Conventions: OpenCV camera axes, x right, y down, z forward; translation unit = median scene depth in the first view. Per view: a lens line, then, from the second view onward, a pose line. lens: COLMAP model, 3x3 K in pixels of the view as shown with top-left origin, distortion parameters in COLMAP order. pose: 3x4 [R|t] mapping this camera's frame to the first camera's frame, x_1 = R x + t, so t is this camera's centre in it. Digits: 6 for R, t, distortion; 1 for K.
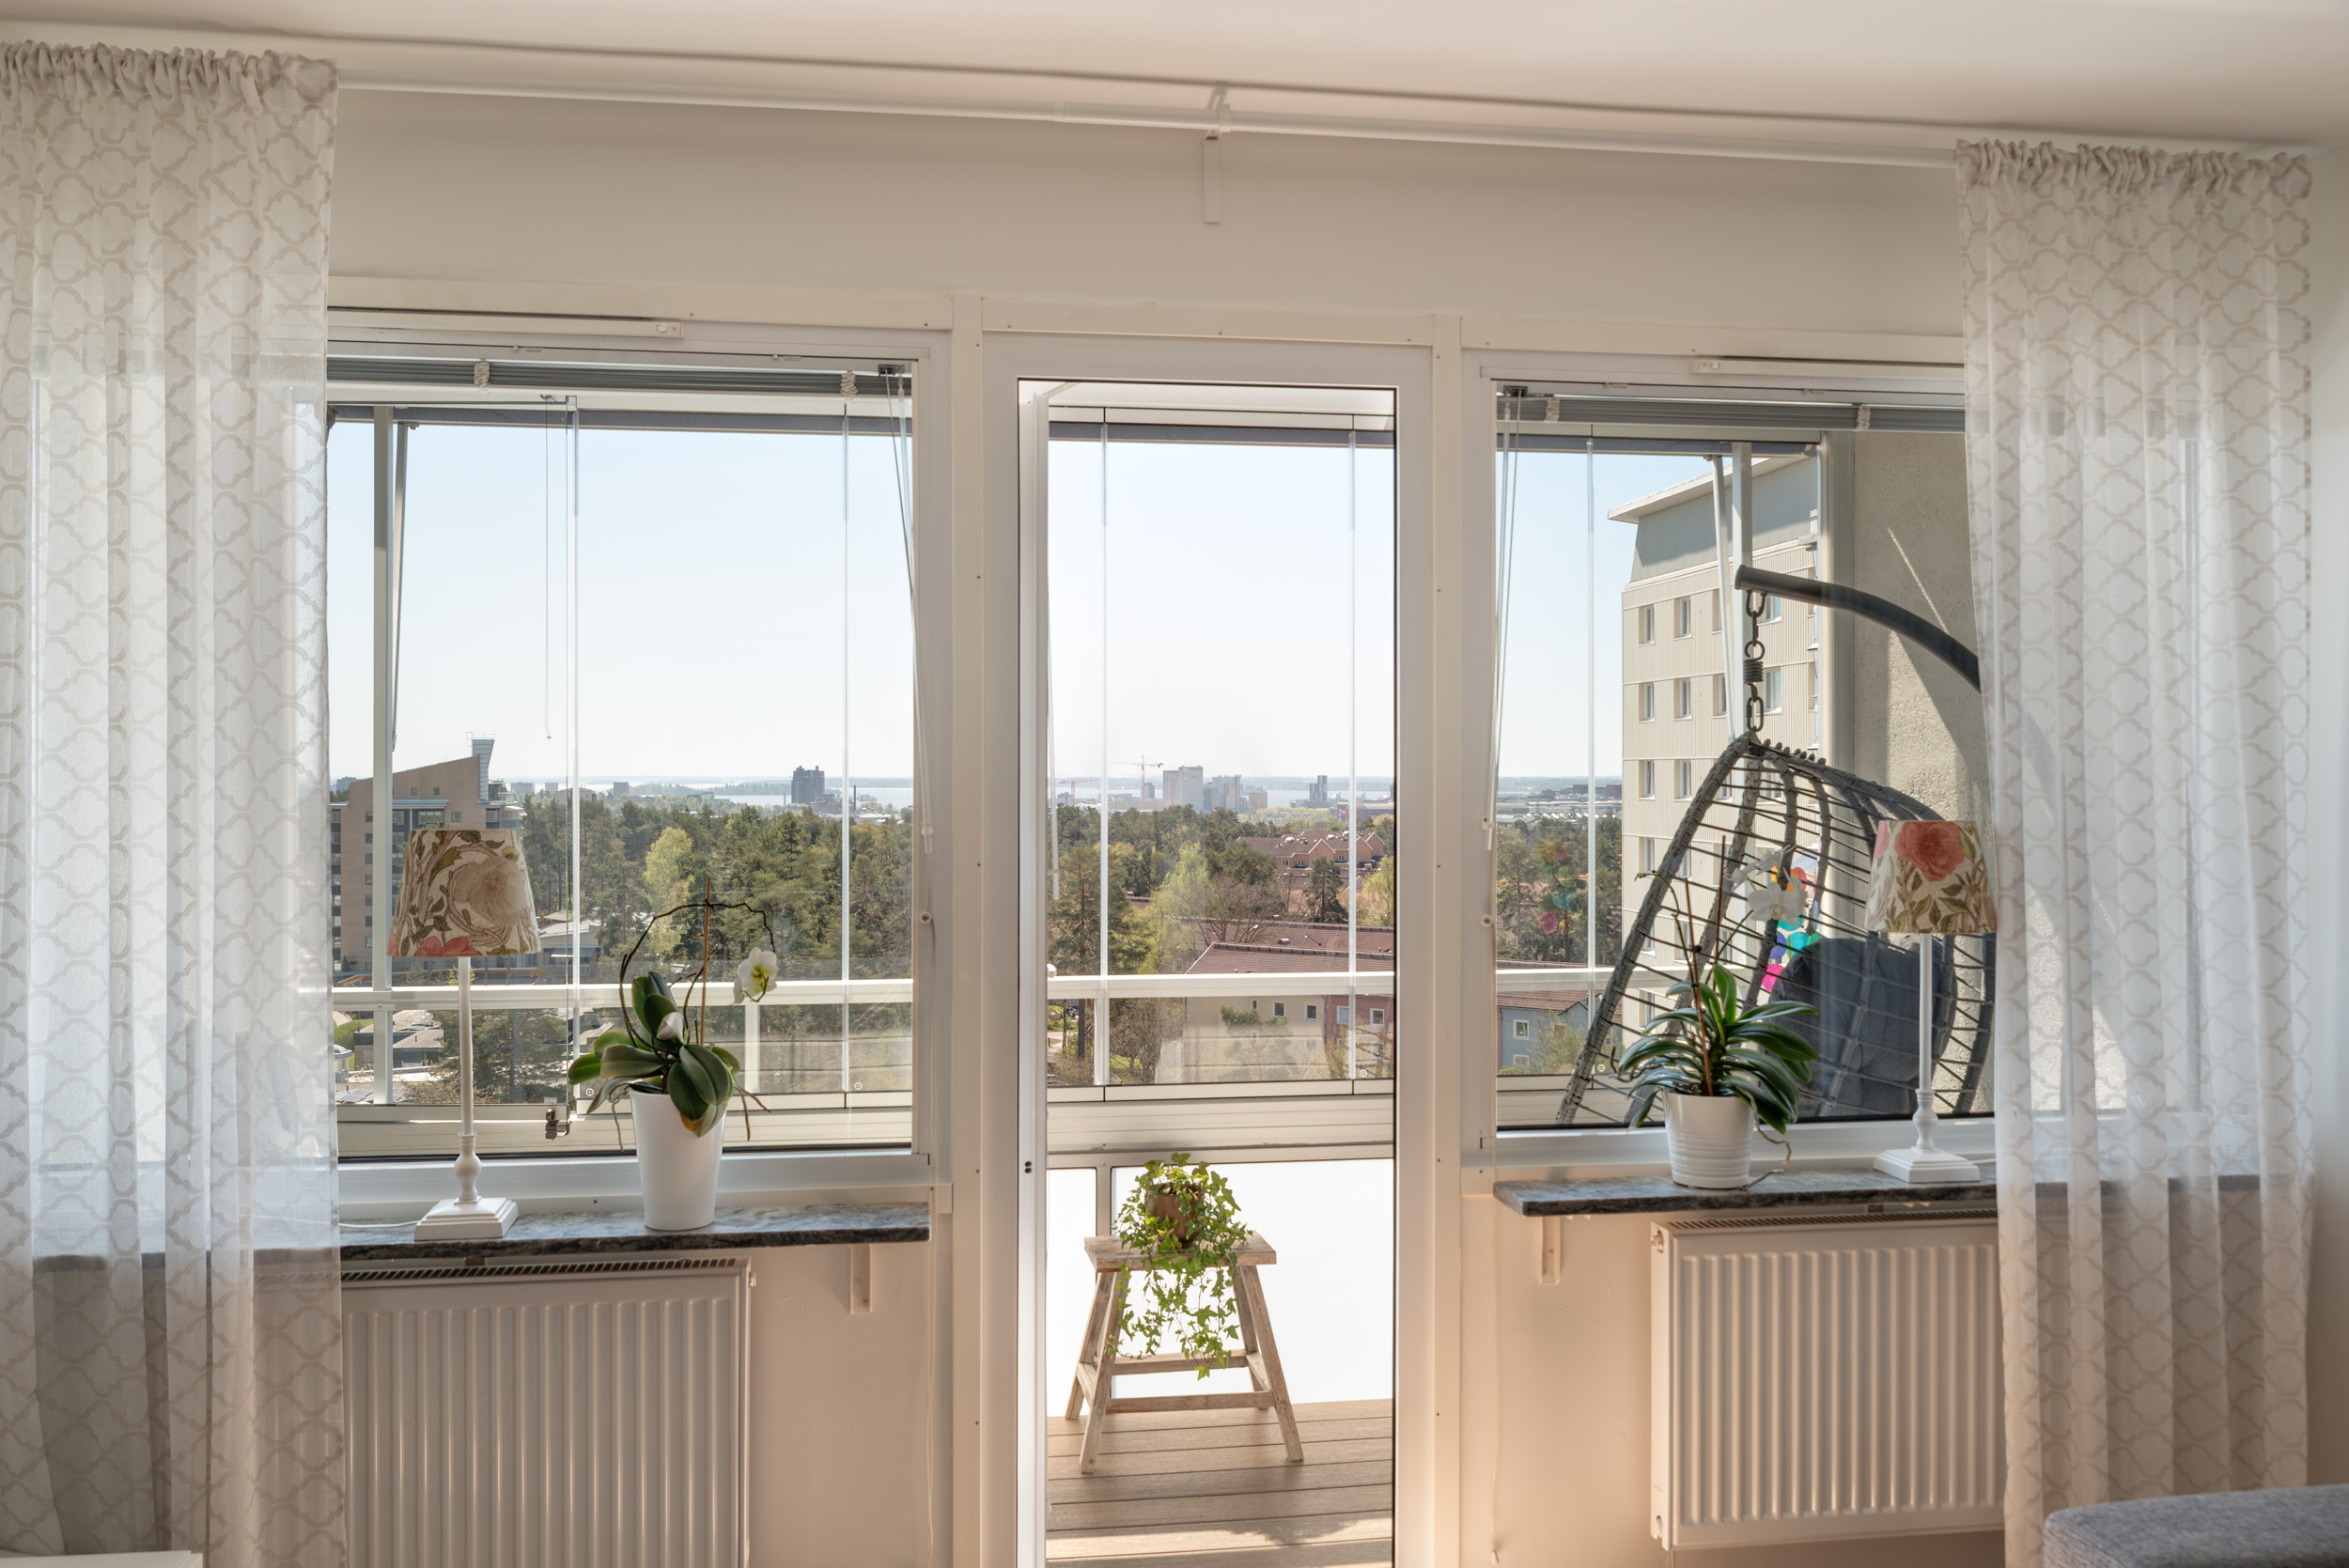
lens RADIAL K [[1895.6, 0, 1192.0], [0, 1895.6, 769.3], [0, 0, 1]] dist [-0.006107, 0.006104]
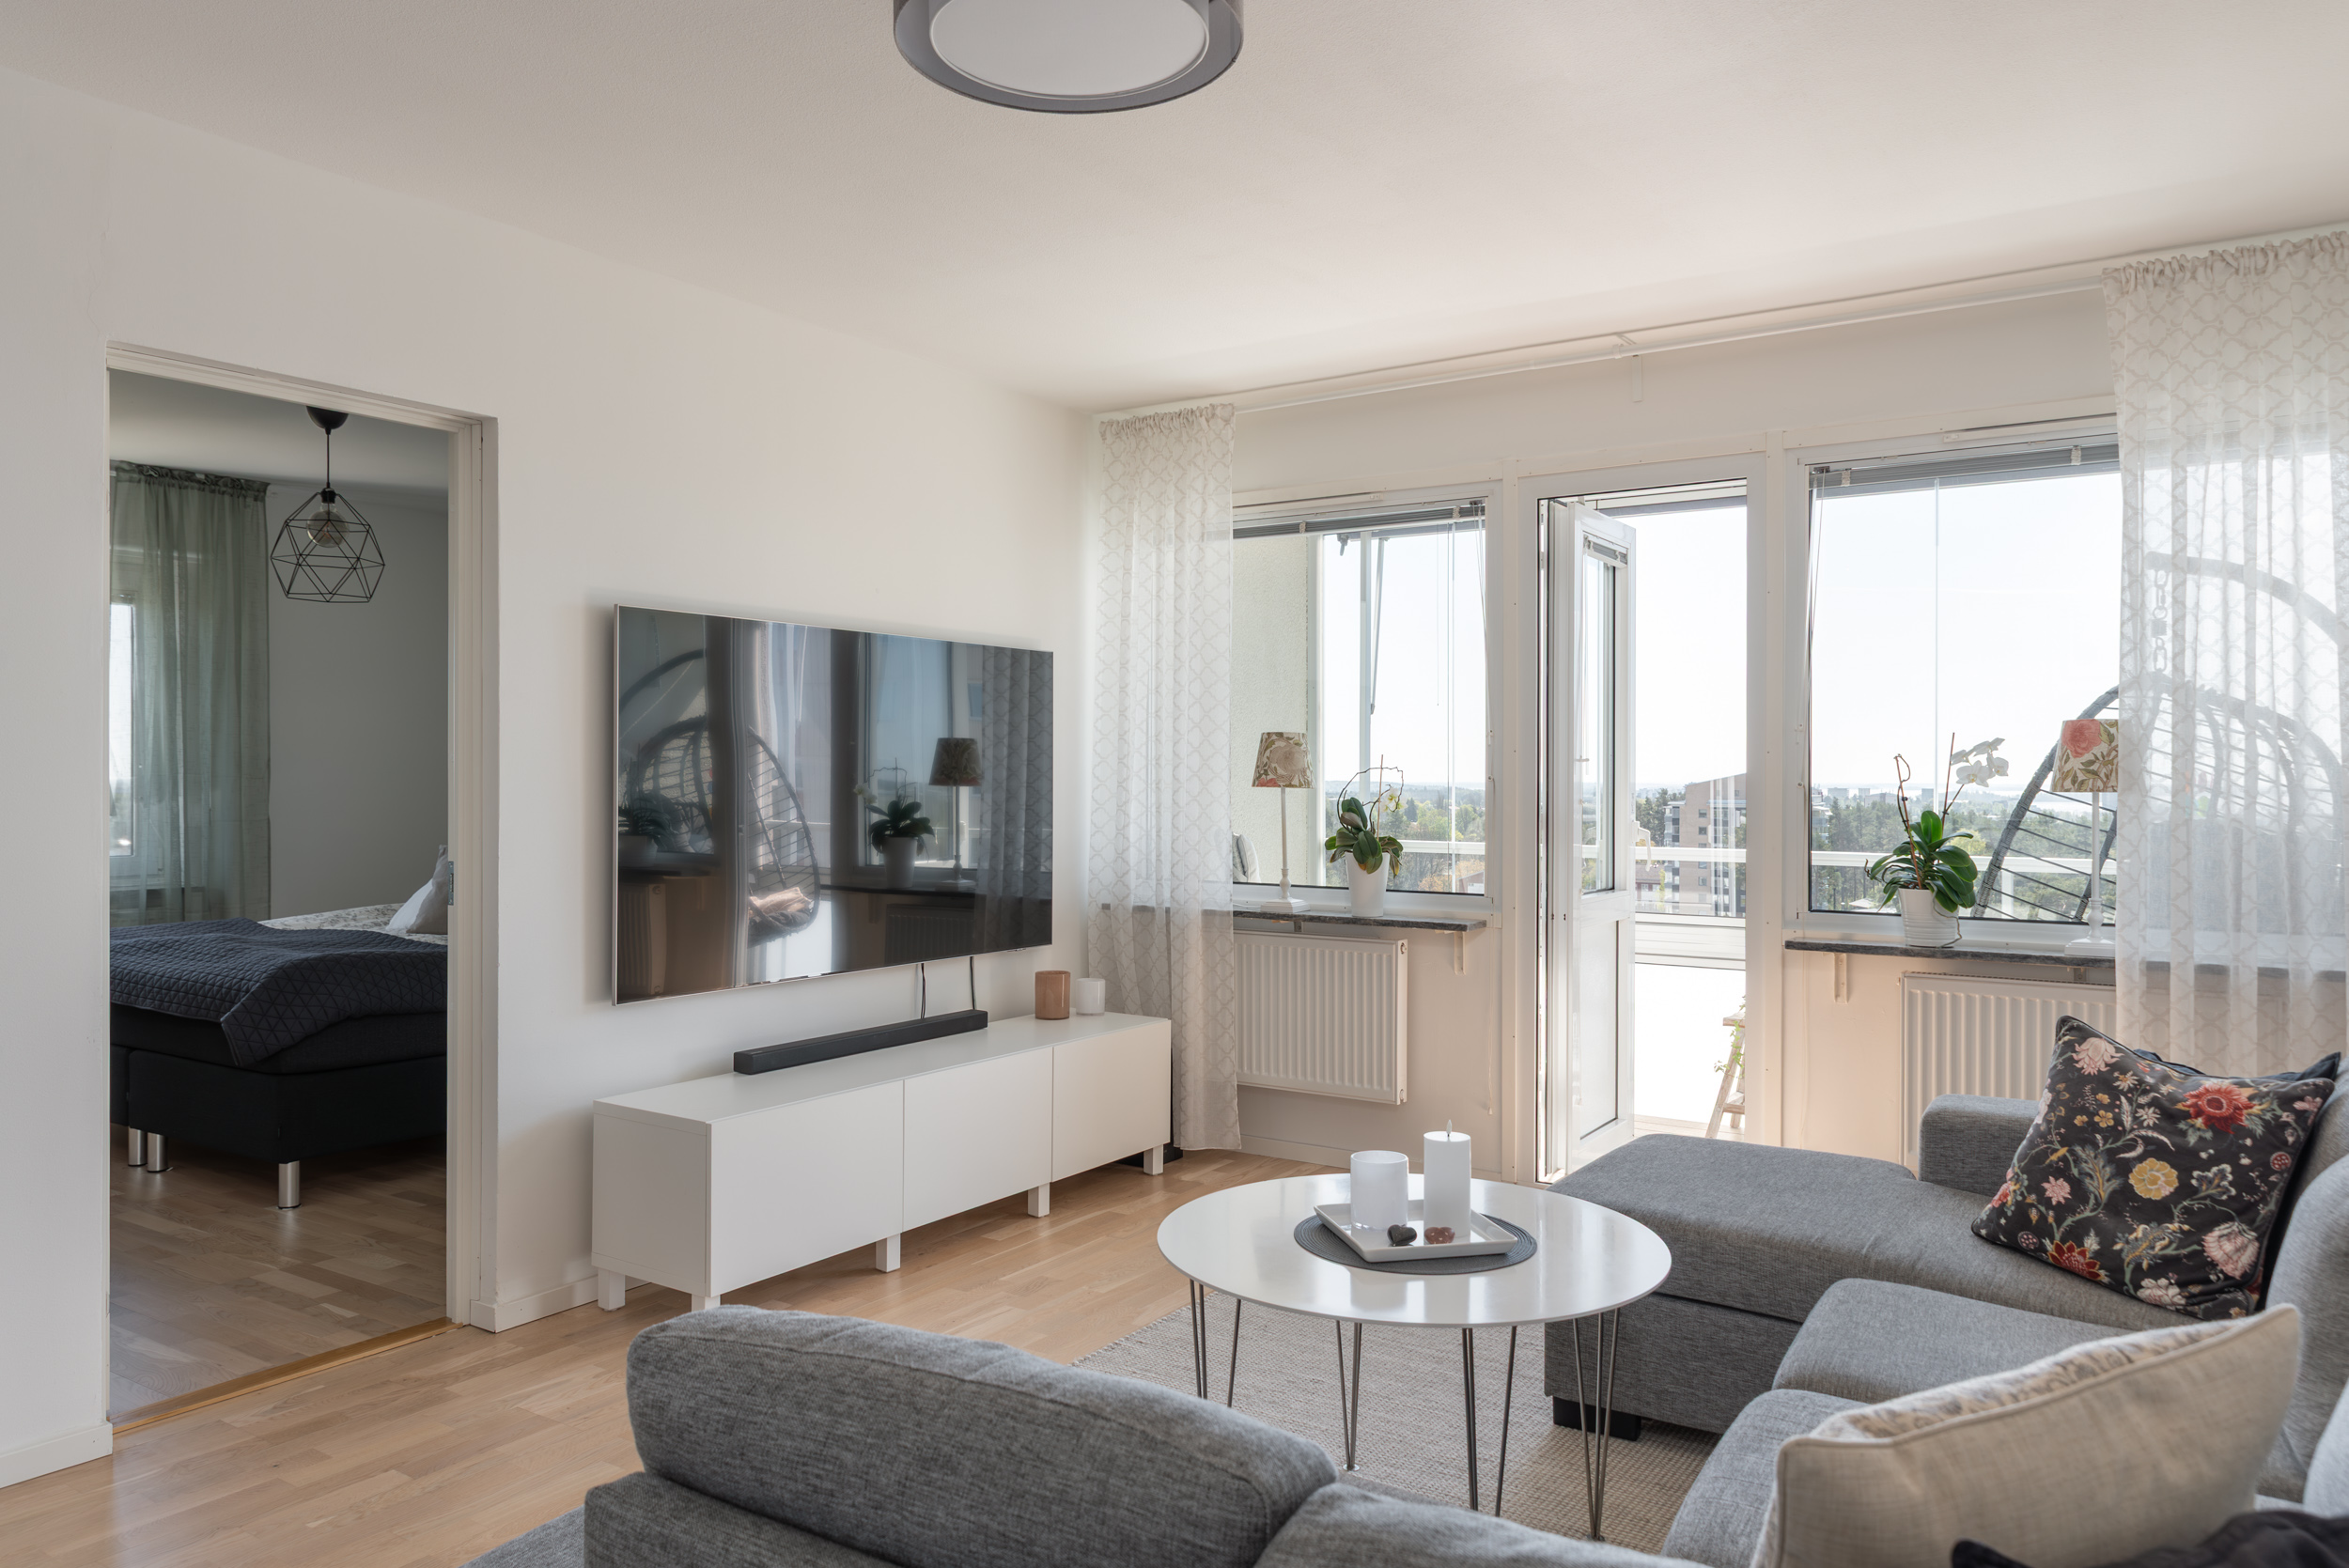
lens RADIAL K [[1579.9, 0, 1166.9], [0, 1579.9, 777.8], [0, 0, 1]] dist [0.005477, -0.001838]
pose [[0.742357, 0.003129, -0.669998, 0.695442], [-0.001844, 0.999995, 0.002627, 0.072390], [0.670002, -0.000715, 0.742359, -0.439423]]
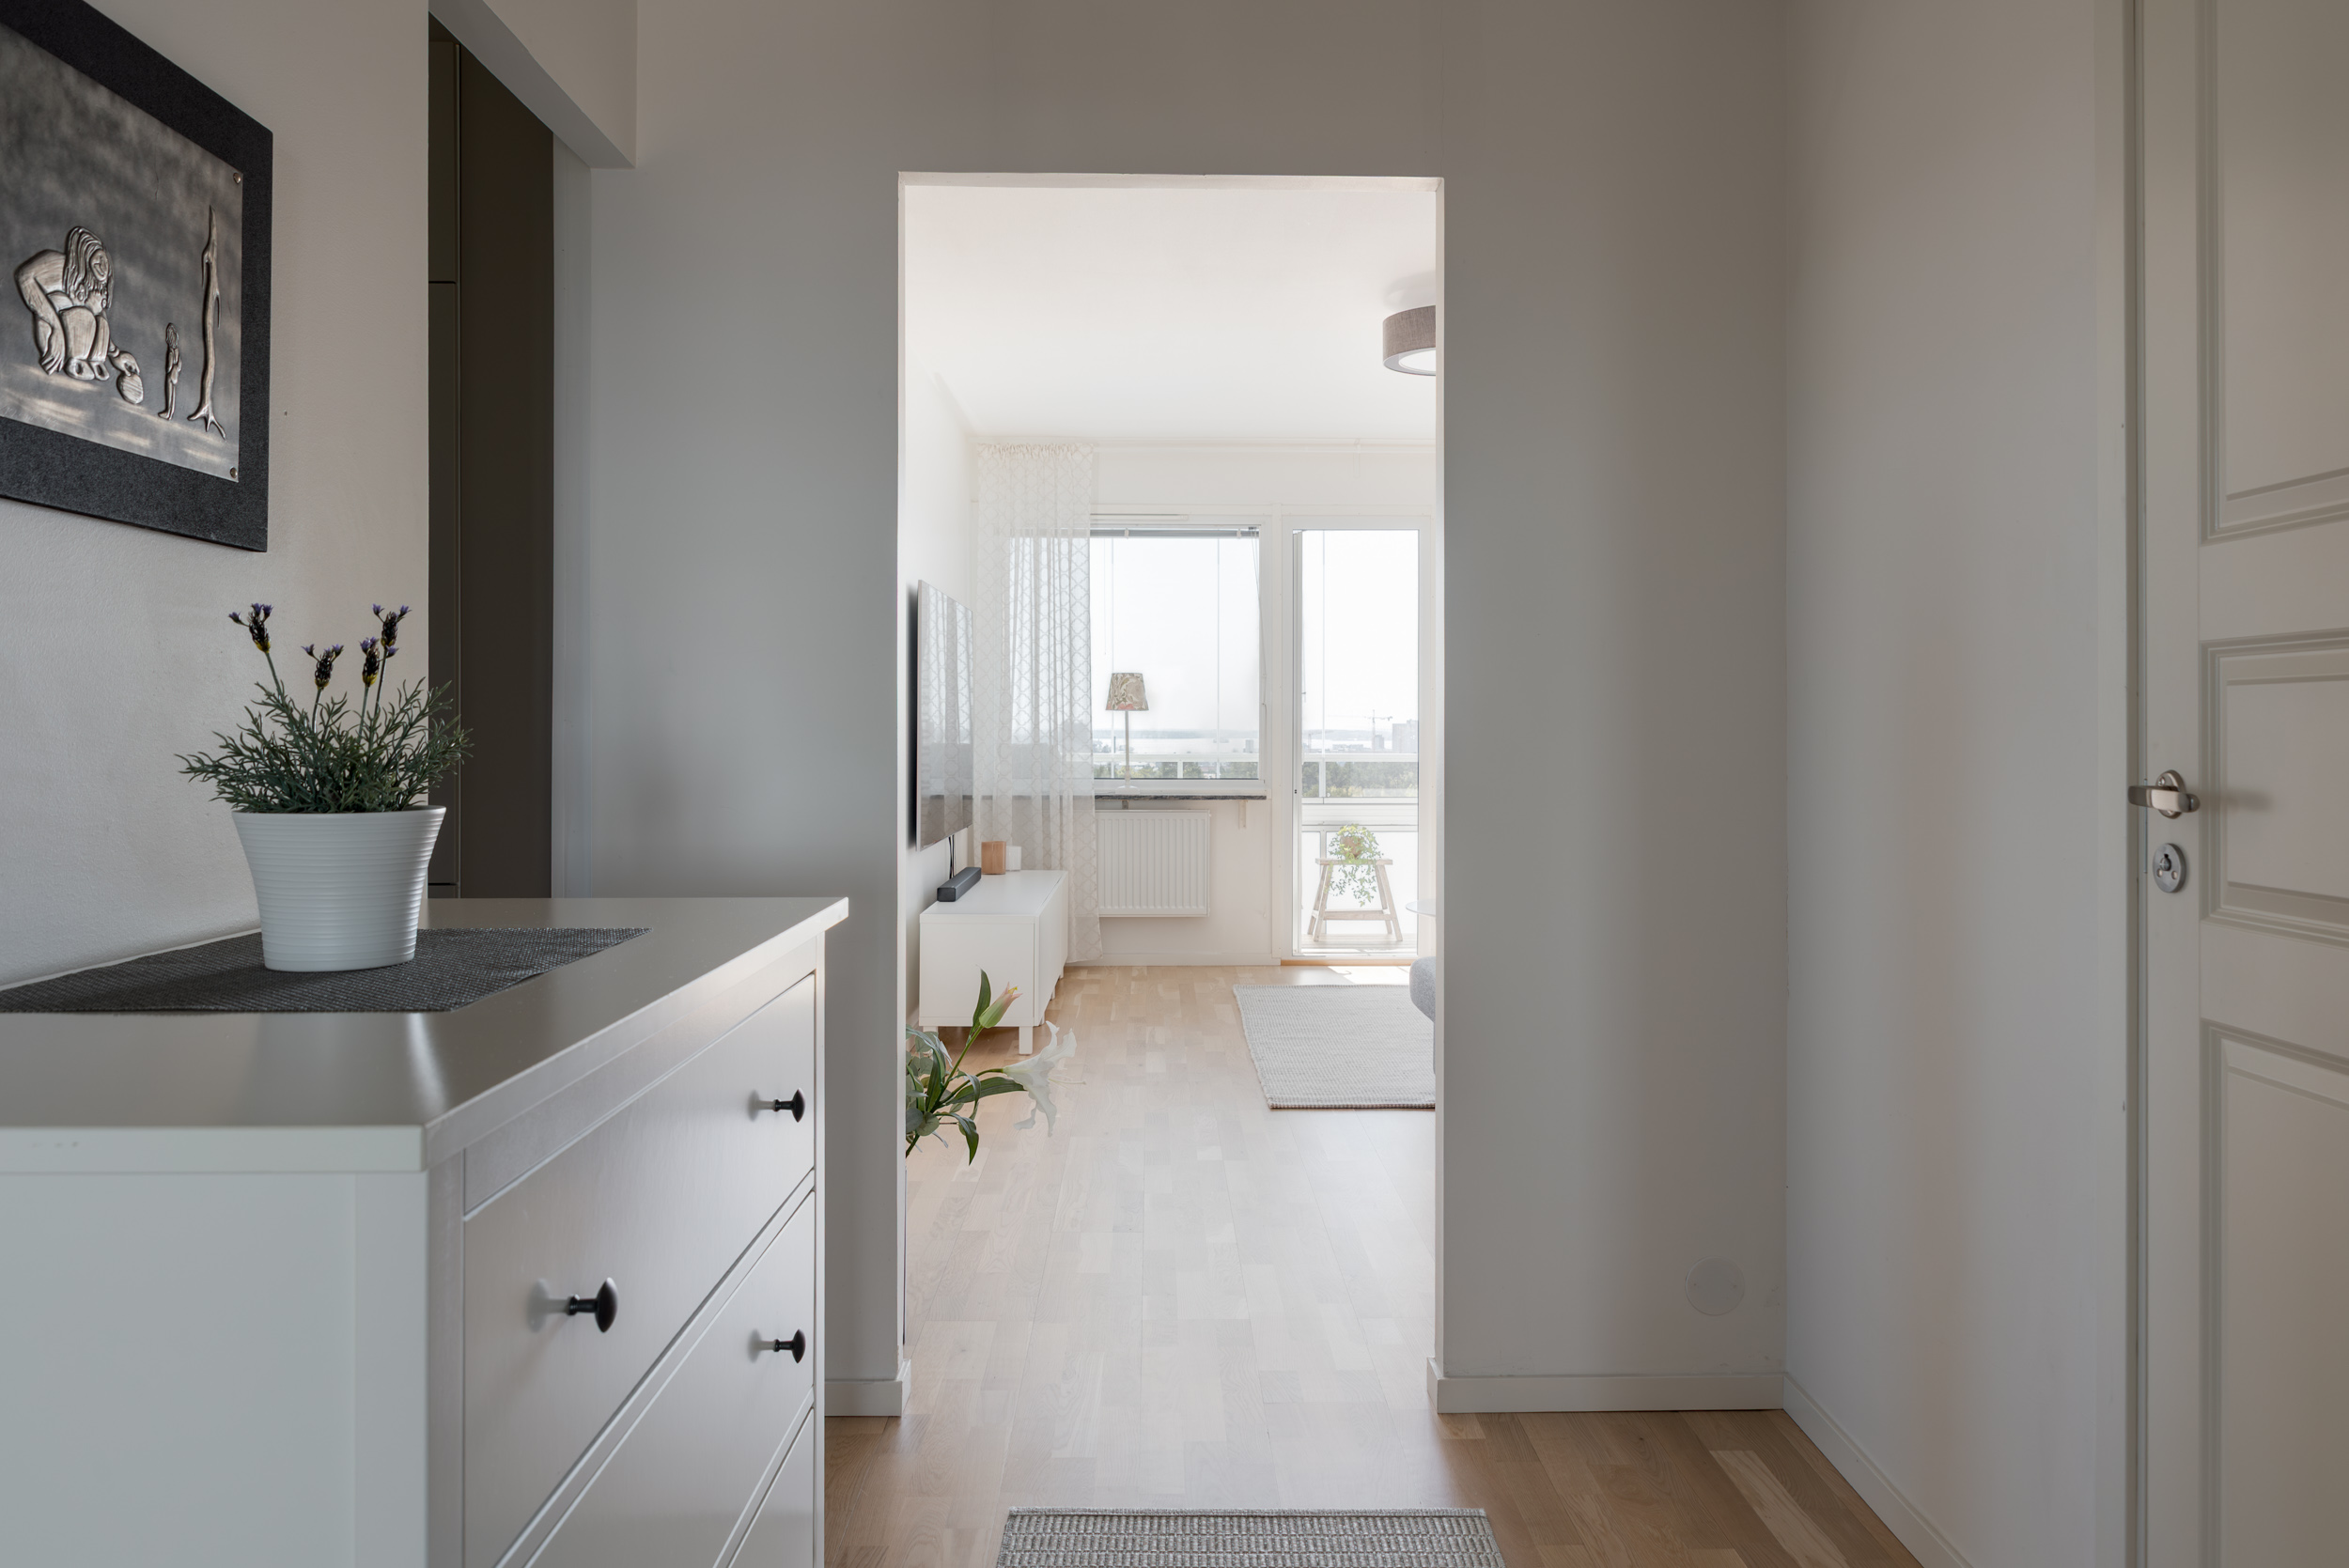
lens RADIAL K [[1677.1, 0, 1176.7], [0, 1677.1, 728.7], [0, 0, 1]] dist [0.000387, 0.000064]
pose [[0.989937, 0.001109, -0.141505, 0.105676], [-0.000365, 0.999986, 0.005281, 0.101670], [0.141509, -0.005176, 0.989923, -1.704751]]
